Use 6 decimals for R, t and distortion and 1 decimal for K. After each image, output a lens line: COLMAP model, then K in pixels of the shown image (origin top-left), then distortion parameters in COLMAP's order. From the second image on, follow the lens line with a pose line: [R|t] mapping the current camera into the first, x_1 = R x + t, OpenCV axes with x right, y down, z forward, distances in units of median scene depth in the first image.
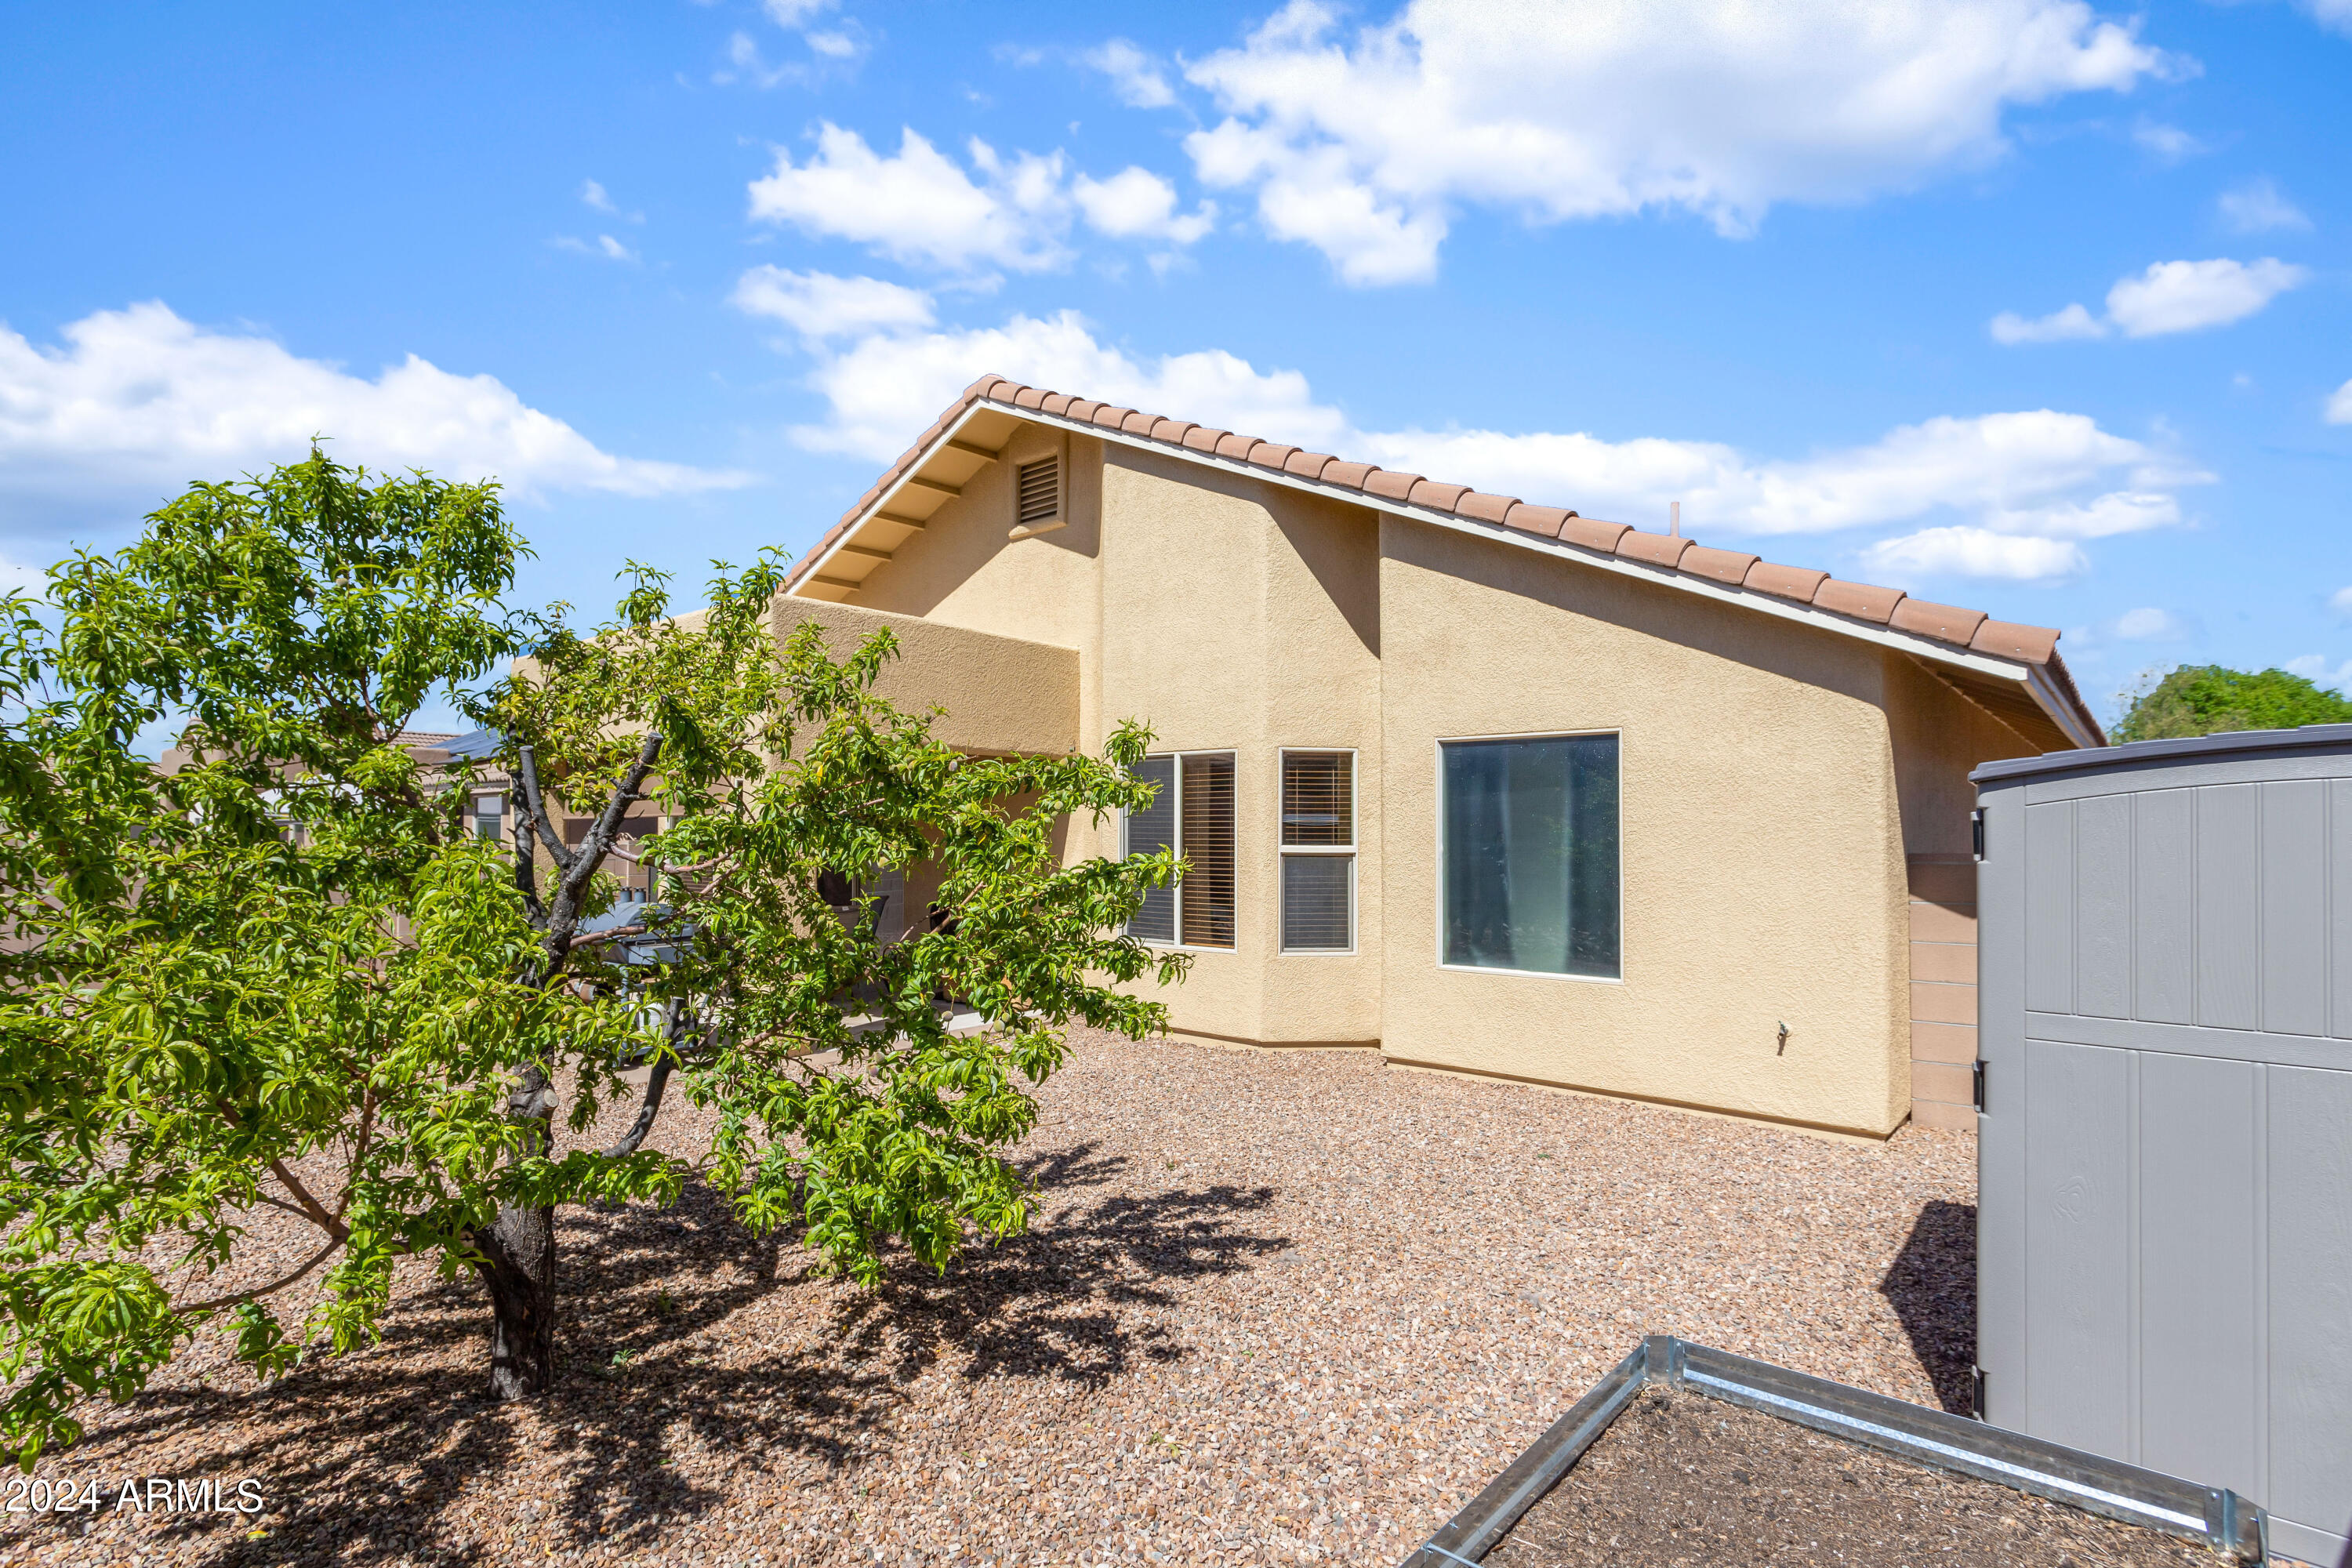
lens RADIAL K [[1129.2, 0, 1172.4], [0, 1129.2, 794.1], [0, 0, 1]] dist [-0.000344, 0.001900]
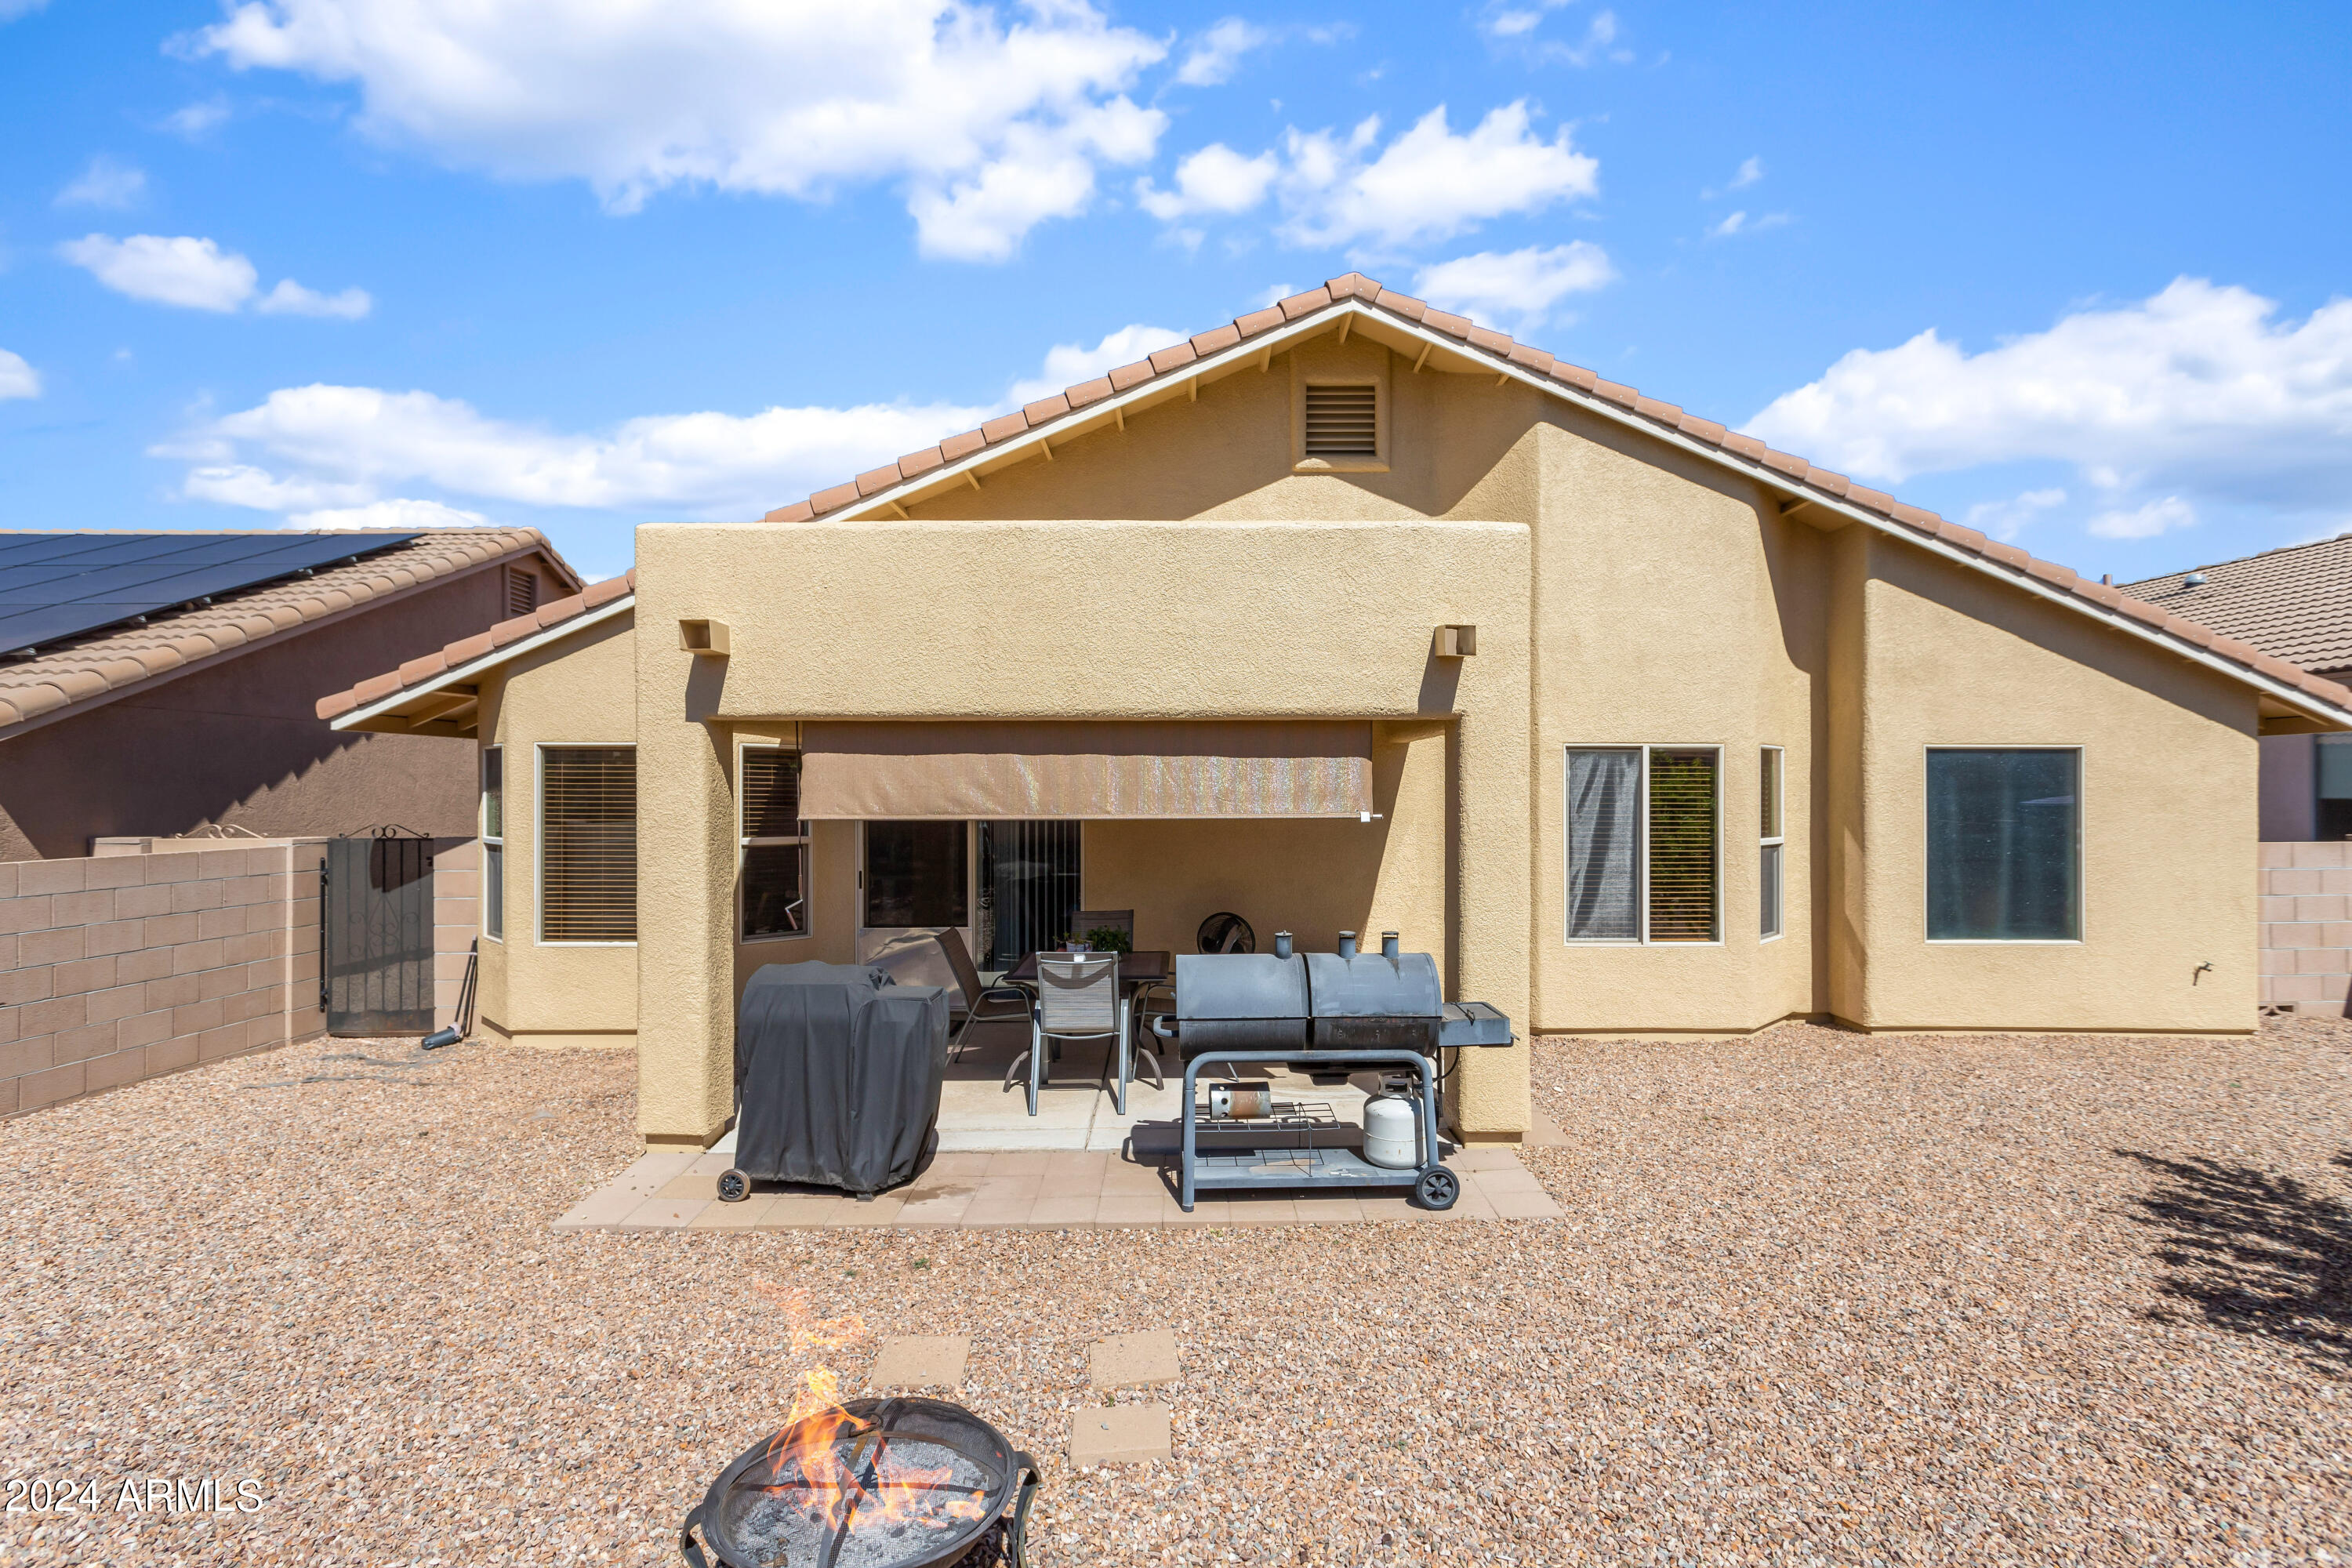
lens RADIAL K [[1140.9, 0, 1186.6], [0, 1140.9, 779.0], [0, 0, 1]] dist [0.001472, 0.000710]
pose [[0.759806, 0.012811, 0.650024, -1.087071], [-0.020128, 0.999790, 0.003822, -0.004191], [-0.649838, -0.015988, 0.759904, 0.605948]]
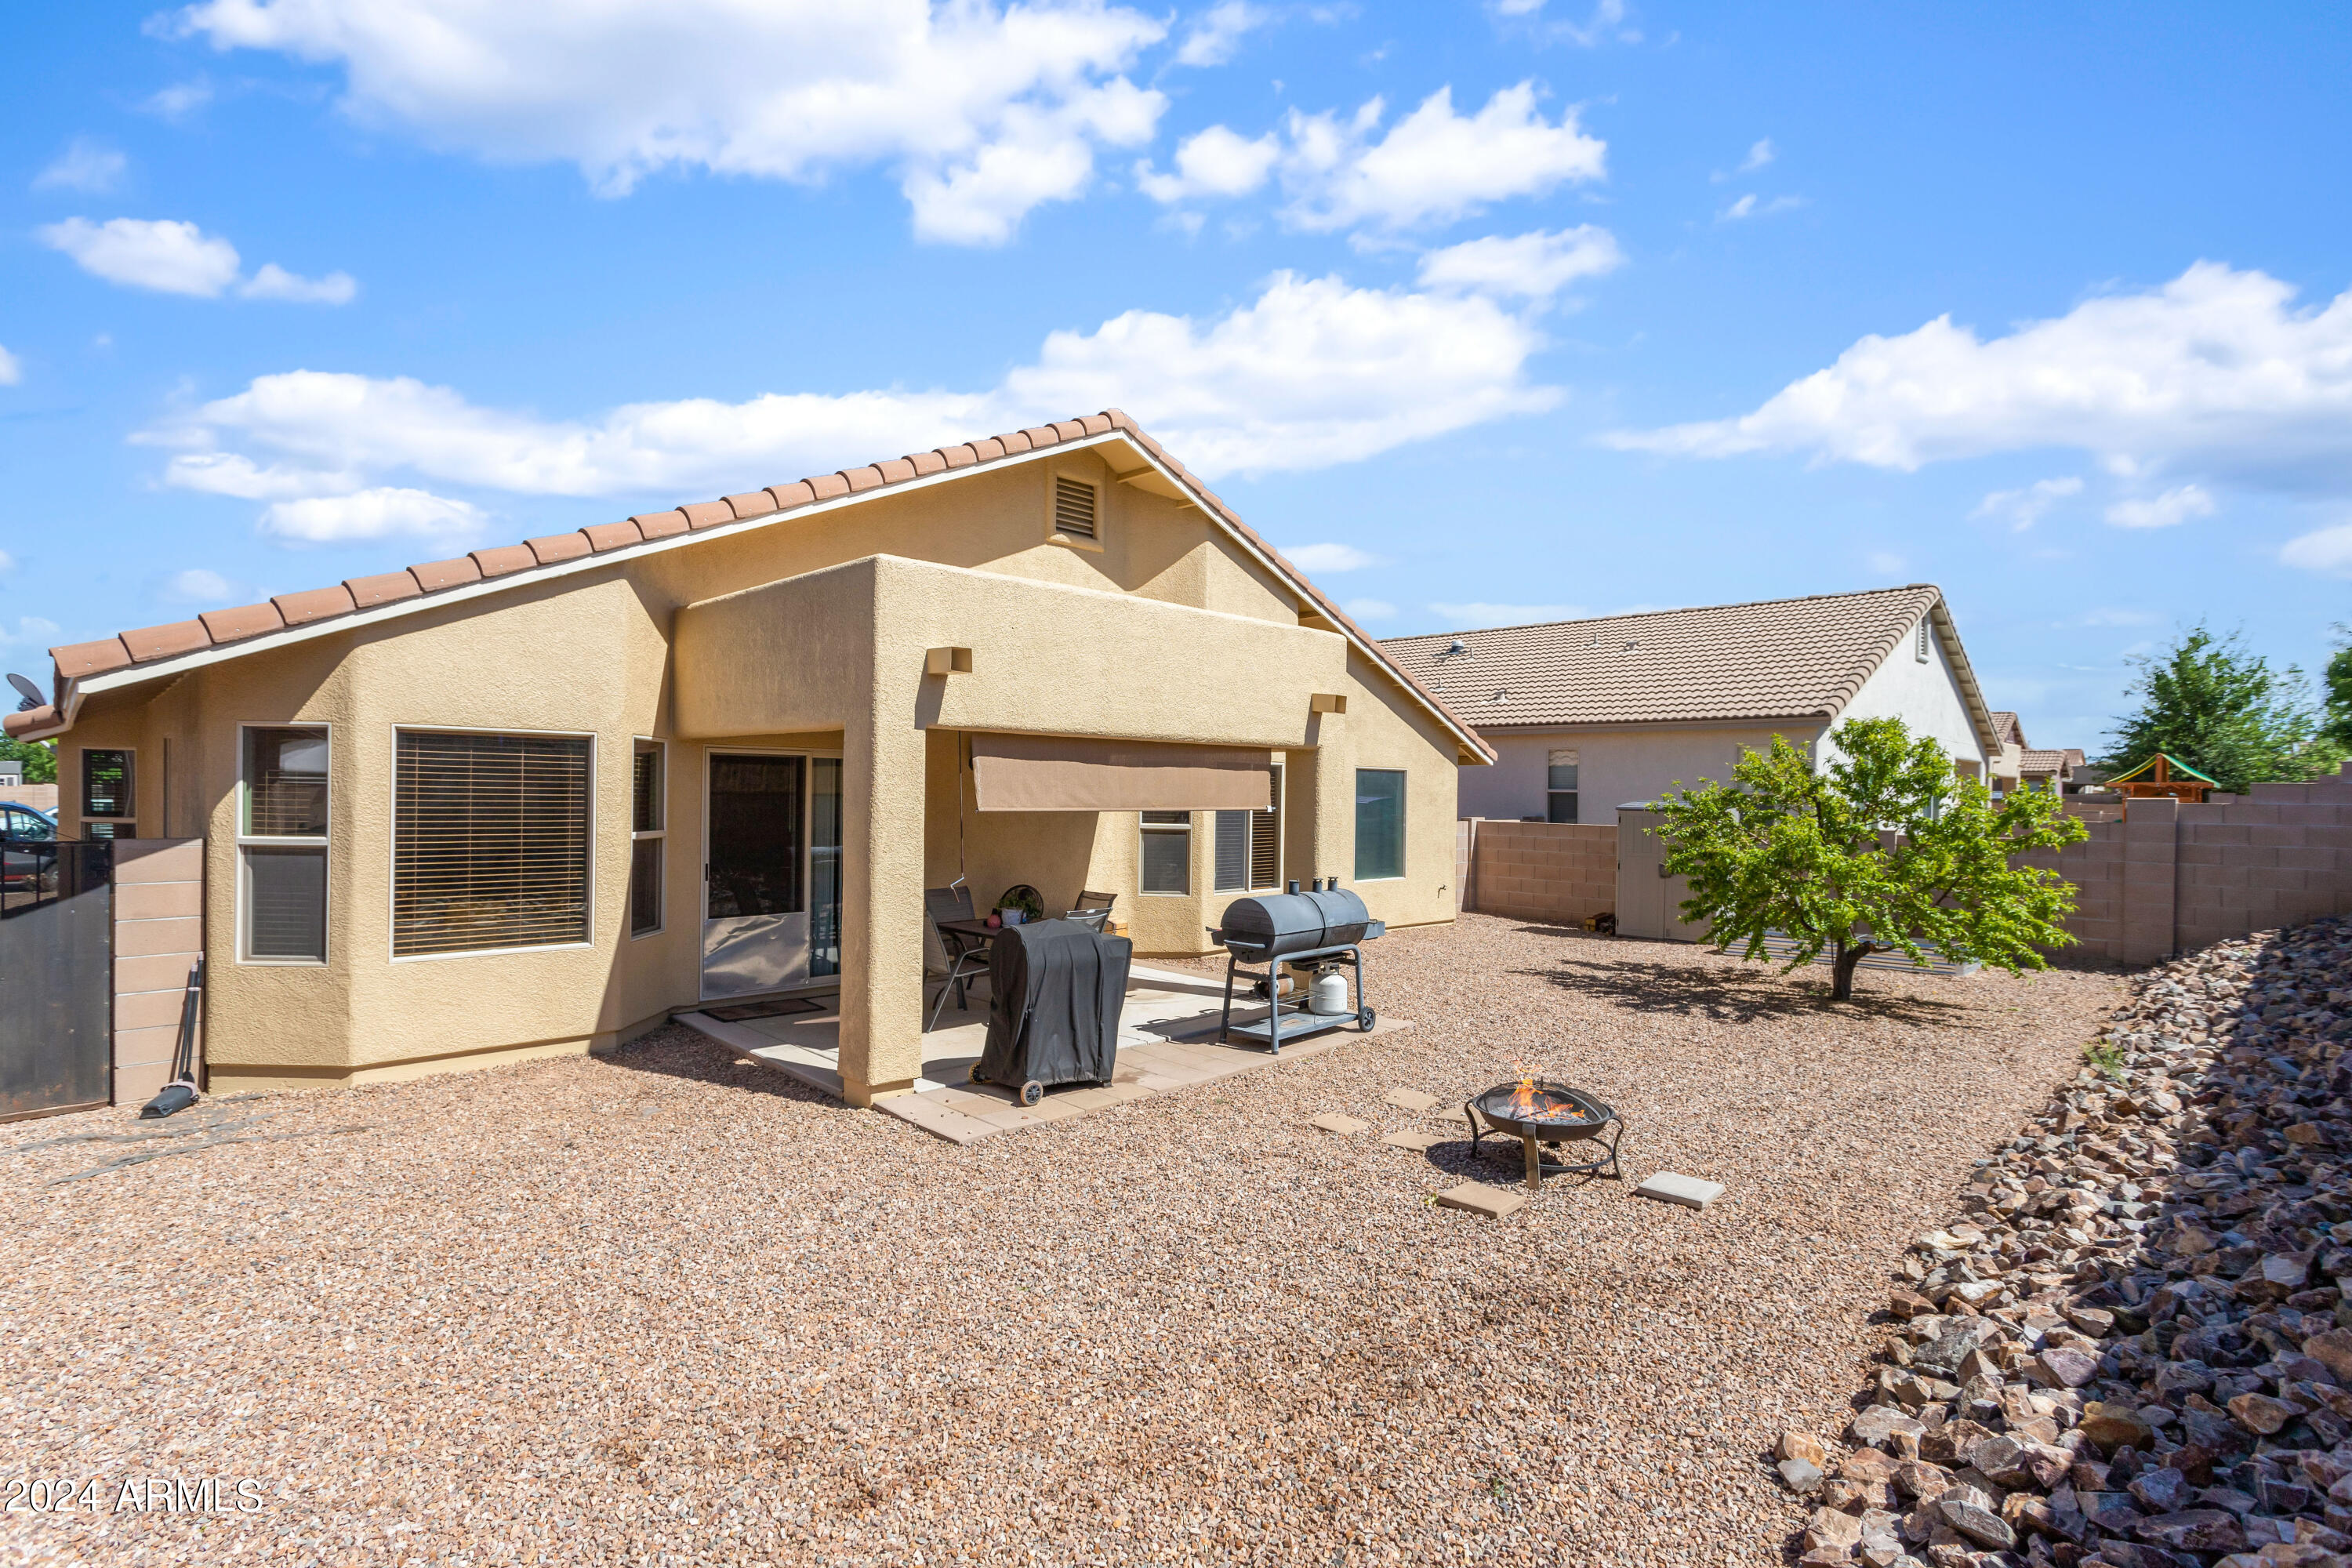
lens RADIAL K [[1129.2, 0, 1172.4], [0, 1129.2, 794.1], [0, 0, 1]] dist [-0.000344, 0.001900]
pose [[0.081794, 0.003689, 0.996642, -1.746959], [-0.036511, 0.999333, -0.000702, 0.011847], [-0.995980, -0.036331, 0.081874, 1.154601]]
